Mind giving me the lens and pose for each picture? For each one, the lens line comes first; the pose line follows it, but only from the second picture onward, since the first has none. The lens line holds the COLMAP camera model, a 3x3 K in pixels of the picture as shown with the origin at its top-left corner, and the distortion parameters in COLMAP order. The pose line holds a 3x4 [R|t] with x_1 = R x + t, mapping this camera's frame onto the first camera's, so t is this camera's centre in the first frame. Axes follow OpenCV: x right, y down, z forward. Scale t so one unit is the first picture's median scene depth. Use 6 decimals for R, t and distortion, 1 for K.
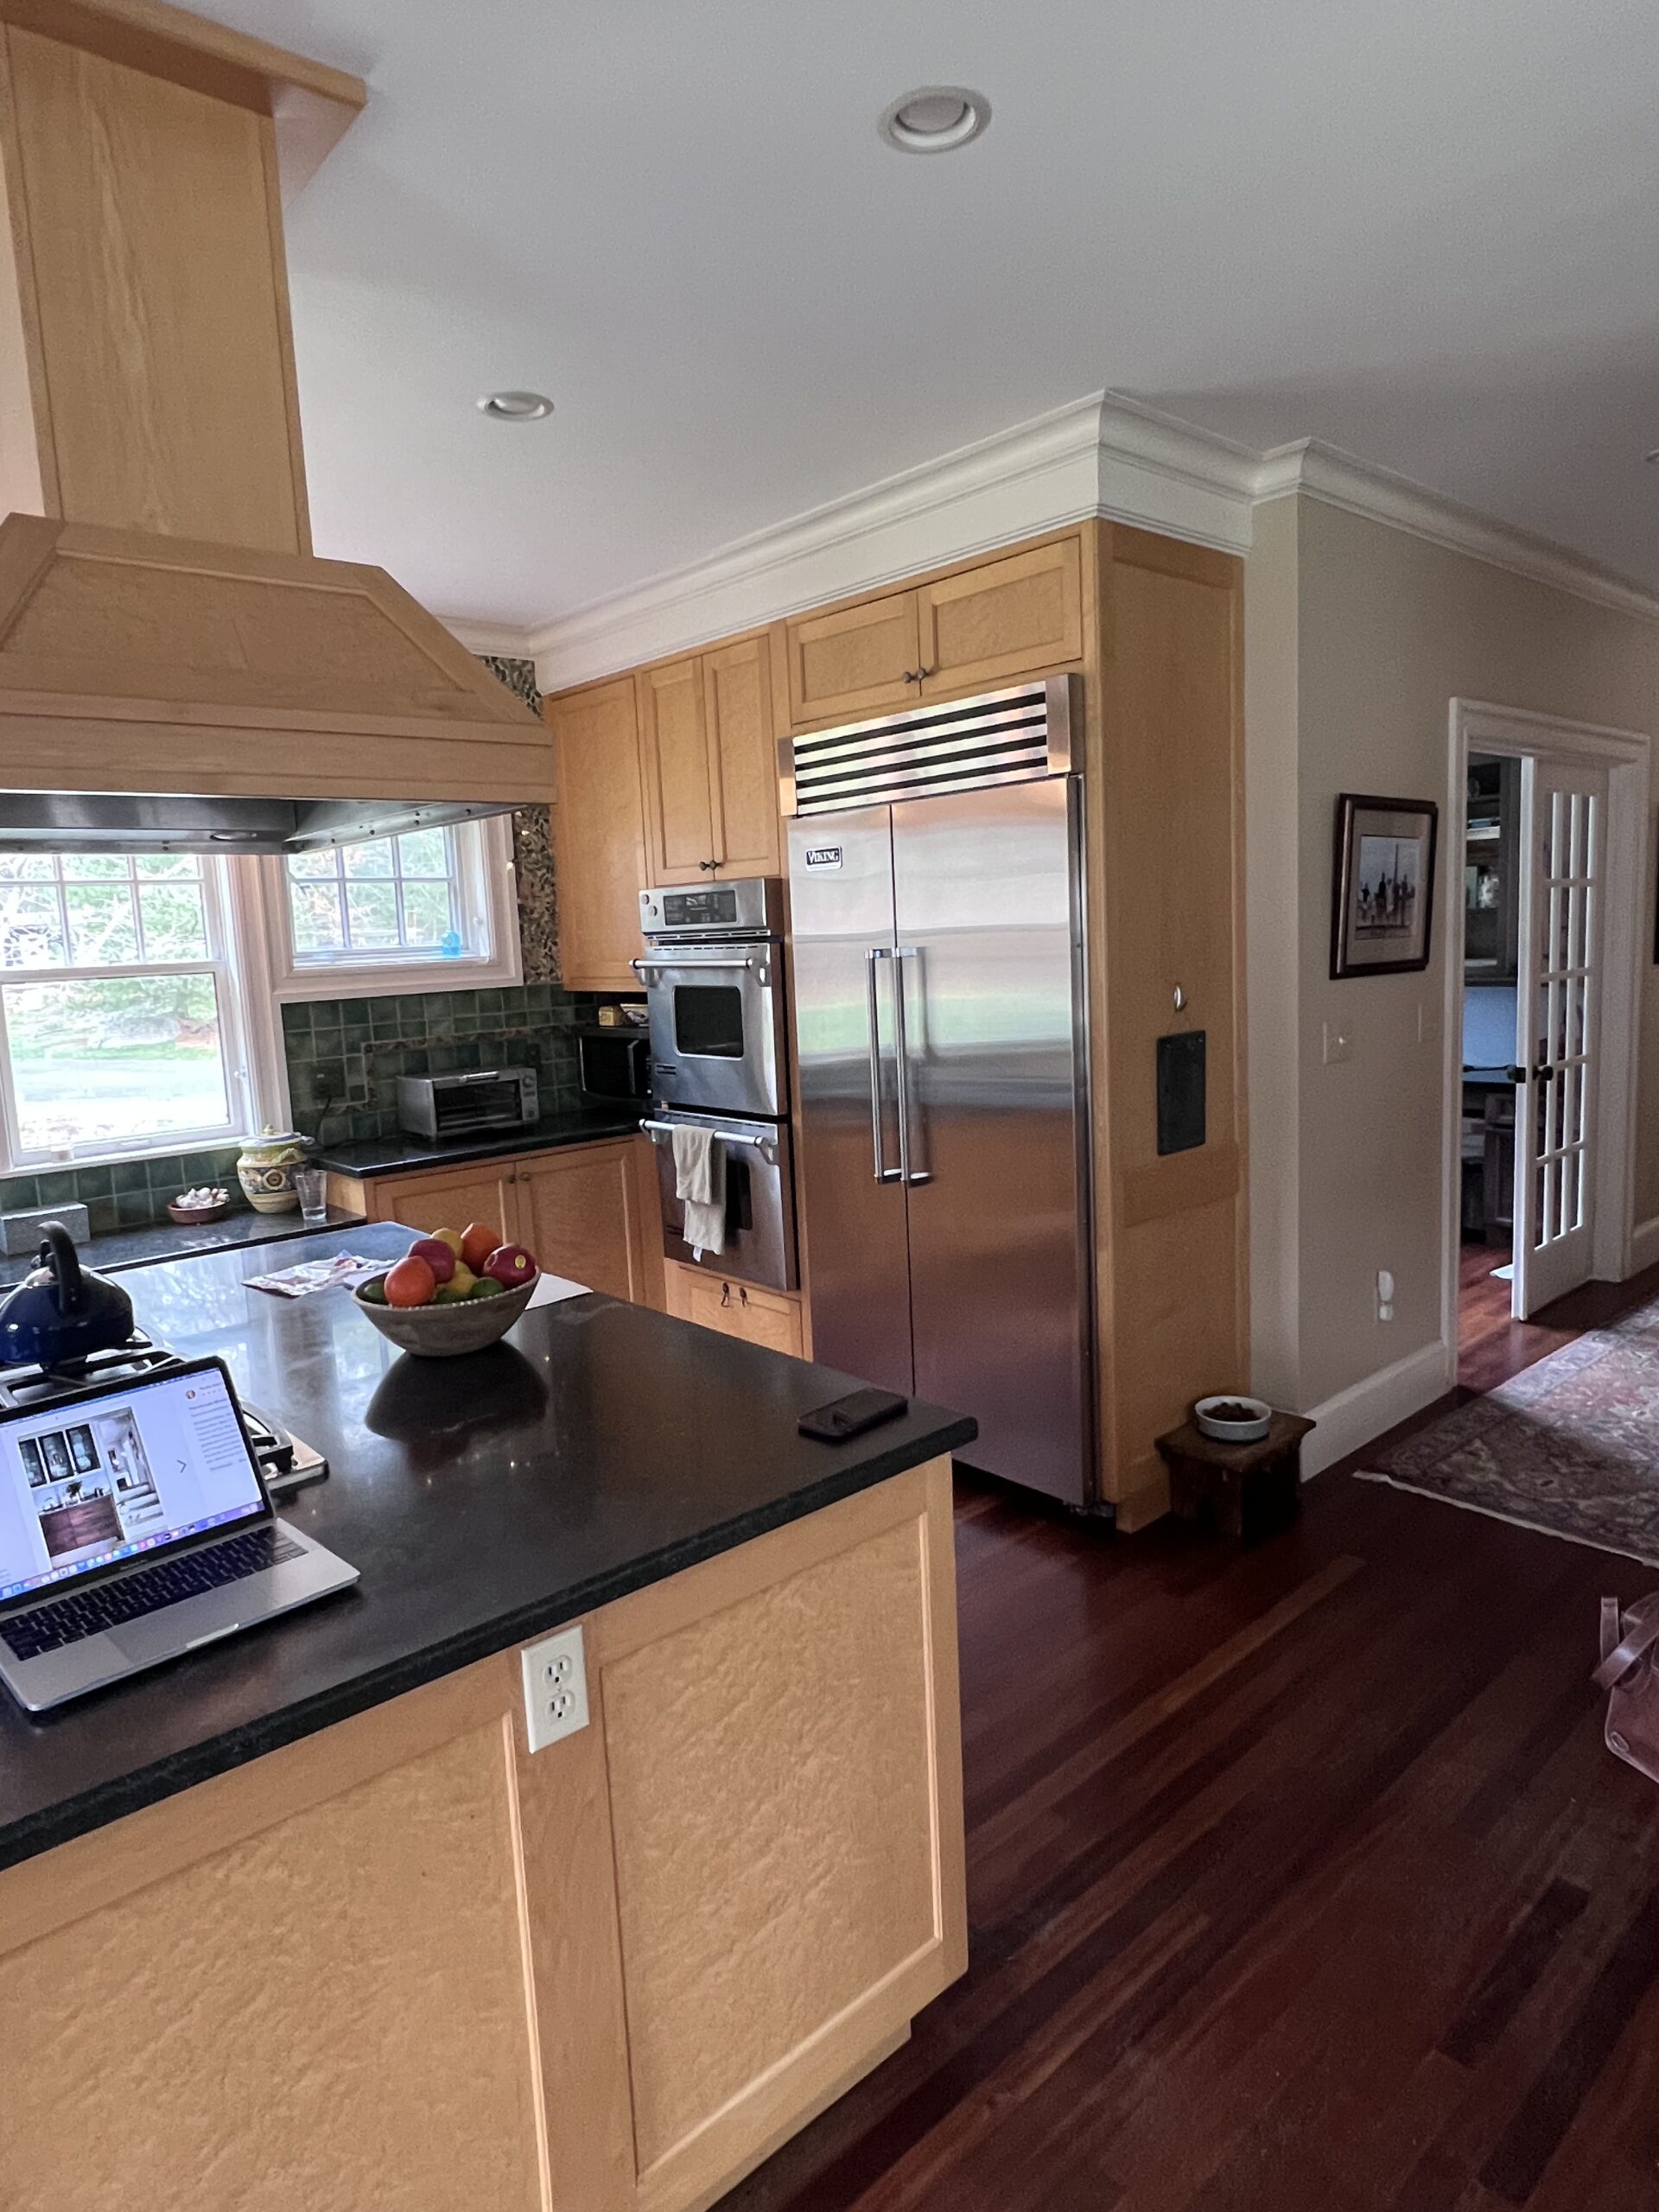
lens RADIAL K [[1295.7, 0, 825.8], [0, 1295.7, 1091.8], [0, 0, 1]] dist [0.001717, -0.001294]
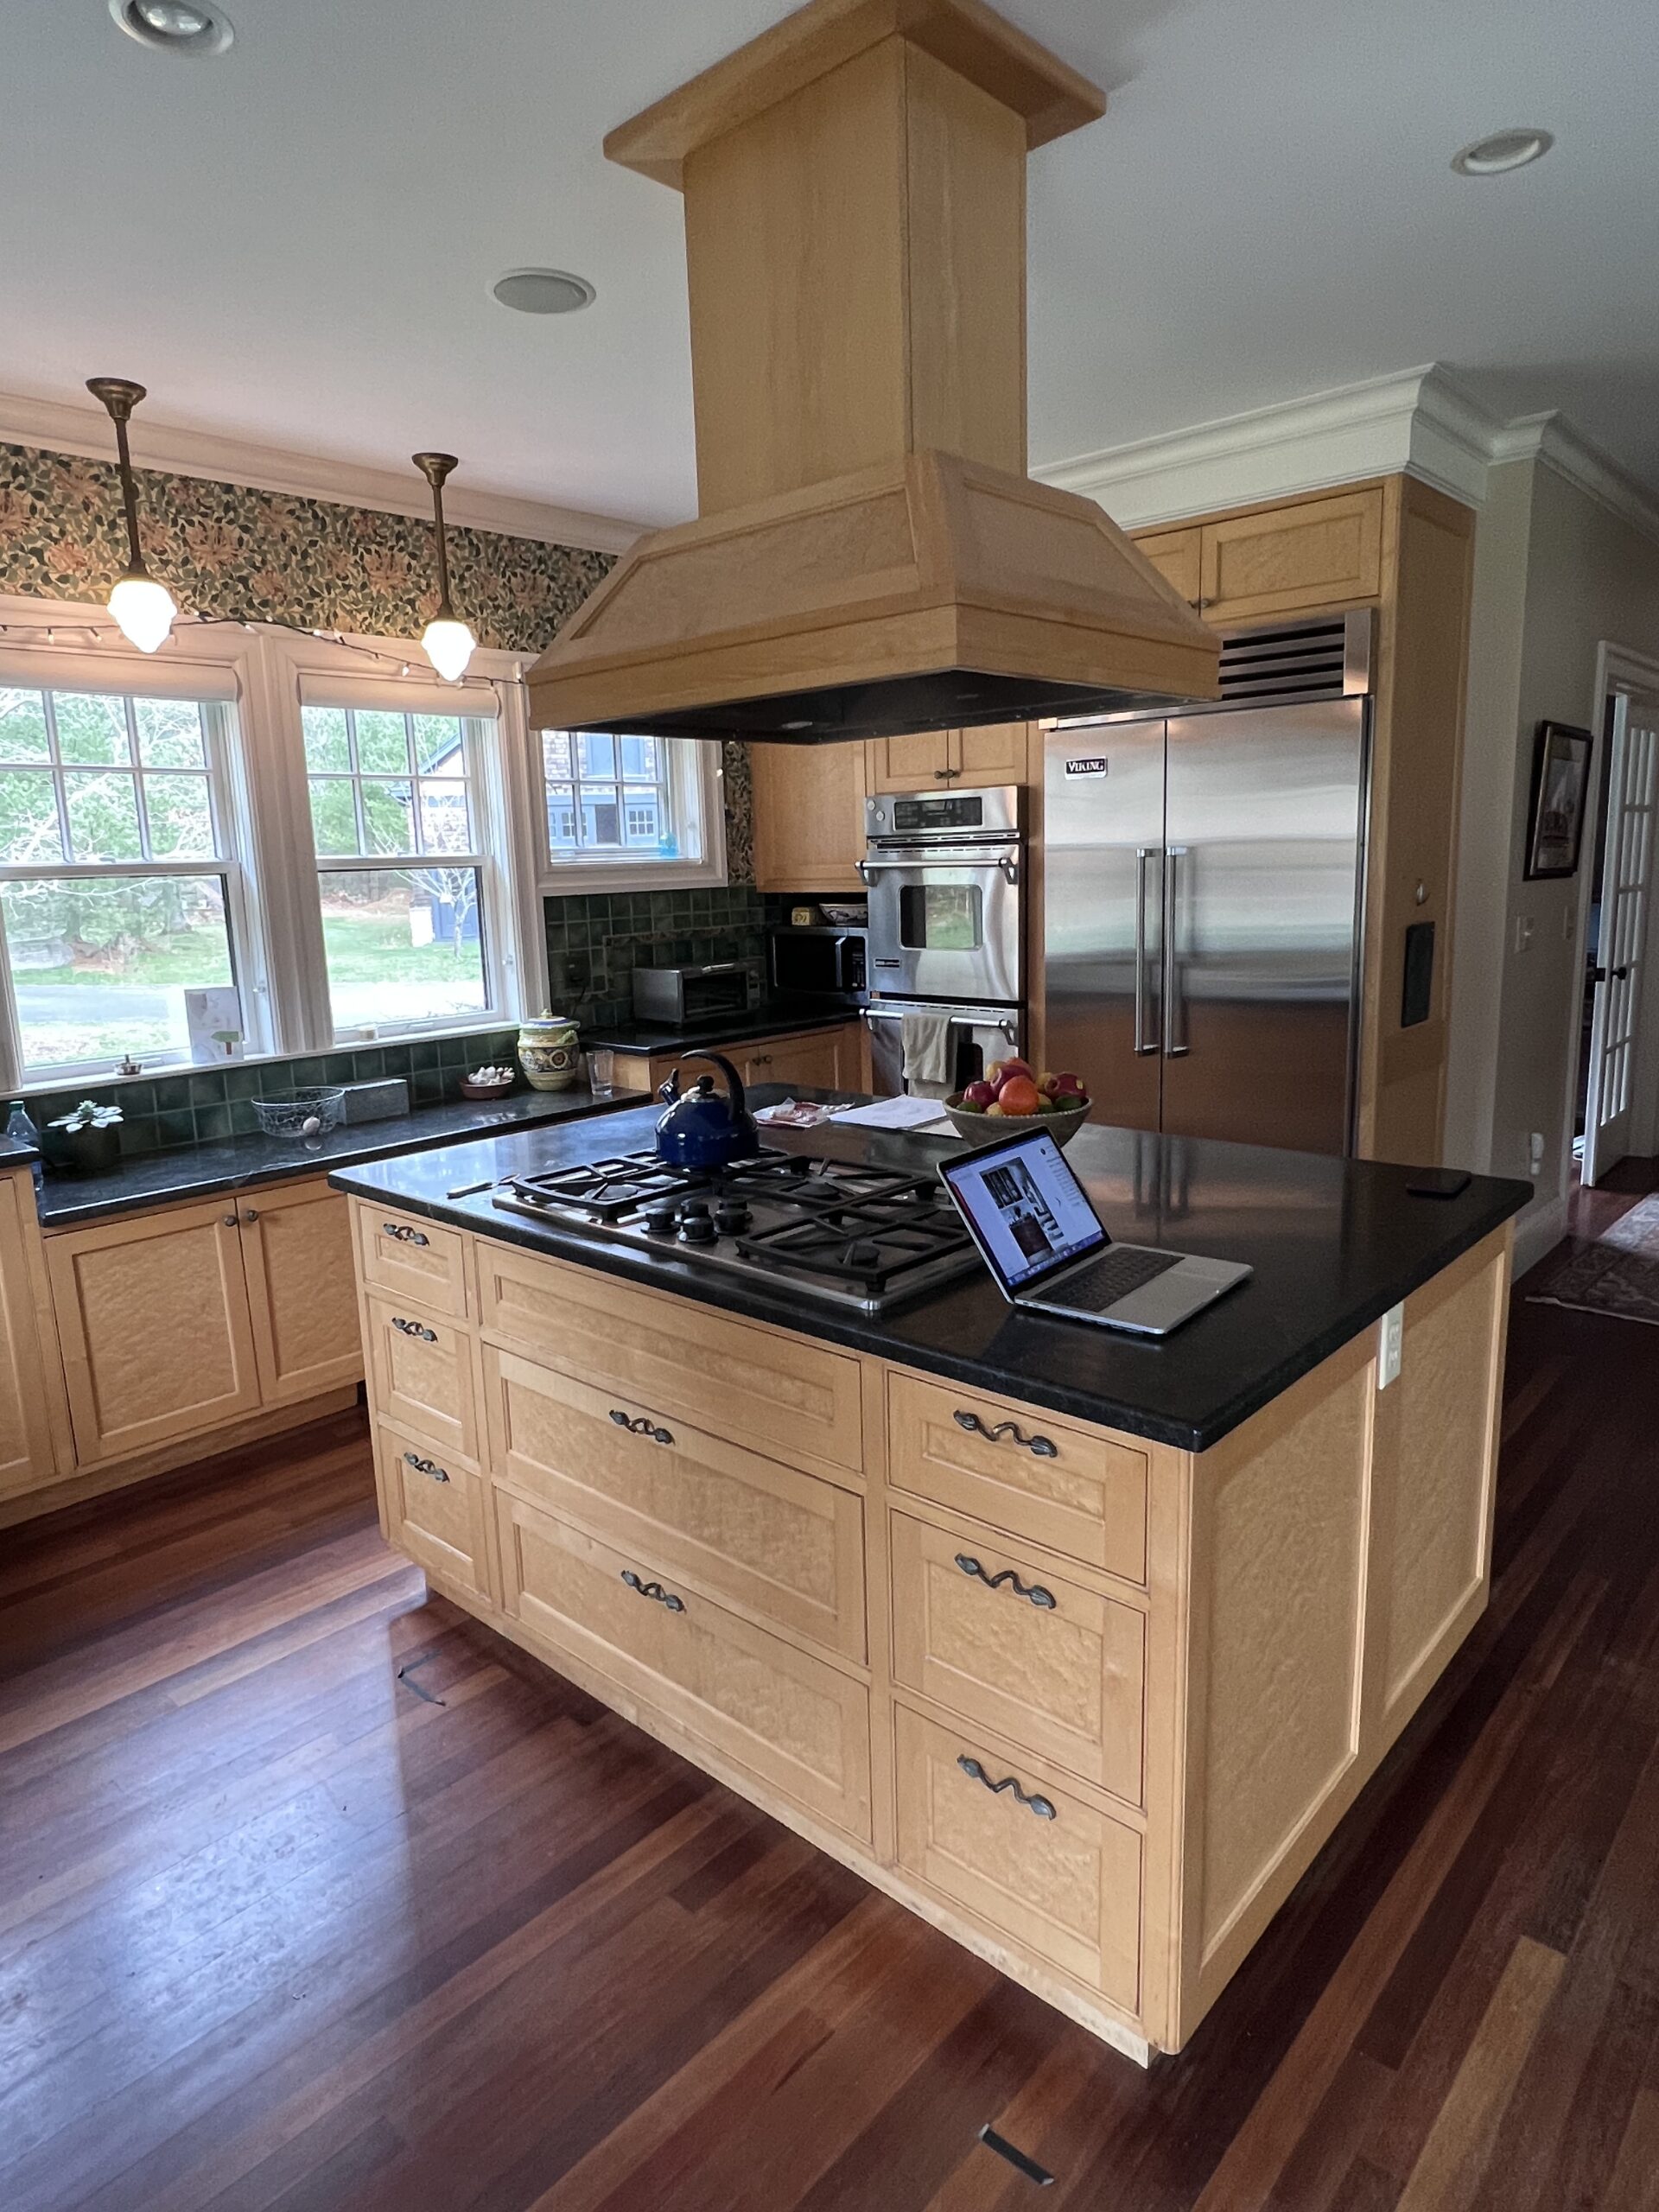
lens RADIAL K [[1295.7, 0, 832.3], [0, 1295.7, 1091.6], [0, 0, 1]] dist [0.001717, -0.001294]
pose [[0.994580, -0.003457, 0.103920, -0.349430], [-0.001685, 0.998780, 0.049345, 0.046305], [-0.103963, -0.049253, 0.993361, -0.109240]]
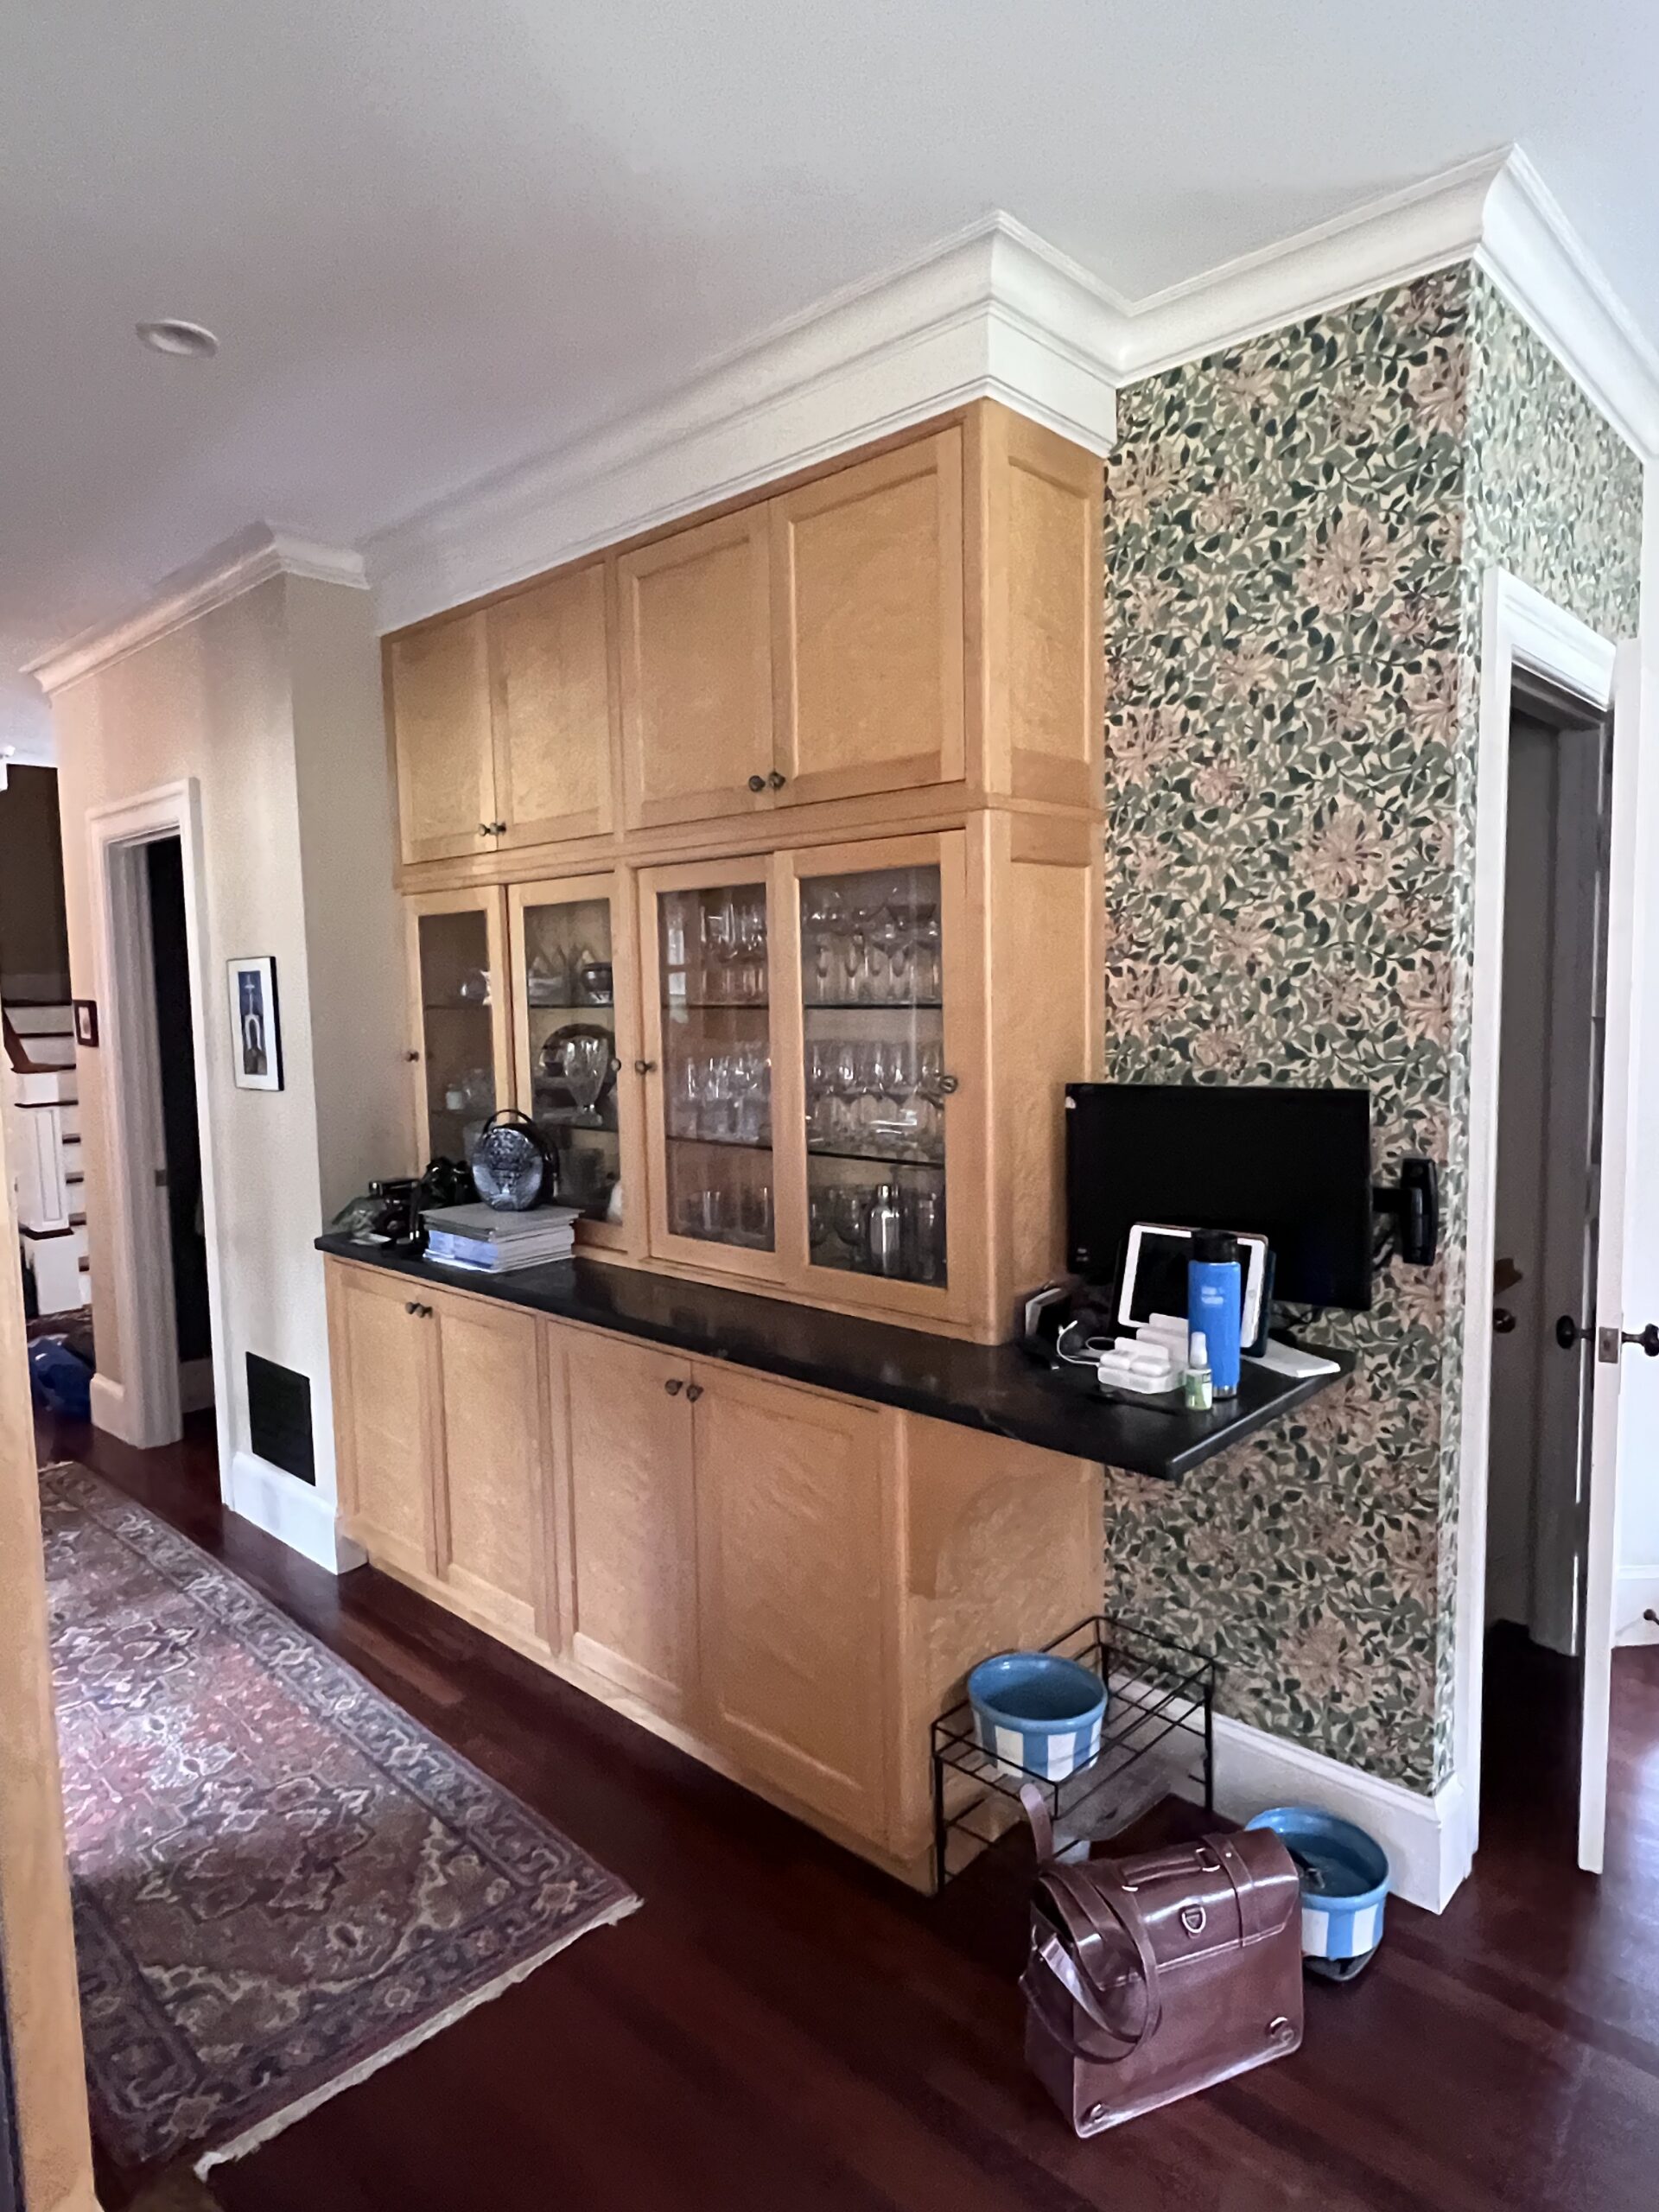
lens RADIAL K [[1295.7, 0, 828.9], [0, 1295.7, 1105.0], [0, 0, 1]] dist [0.001717, -0.001294]
pose [[-0.083000, -0.041965, 0.995666, -0.050302], [0.148660, 0.987412, 0.054009, -0.080234], [-0.985399, 0.152498, -0.075716, 0.735549]]
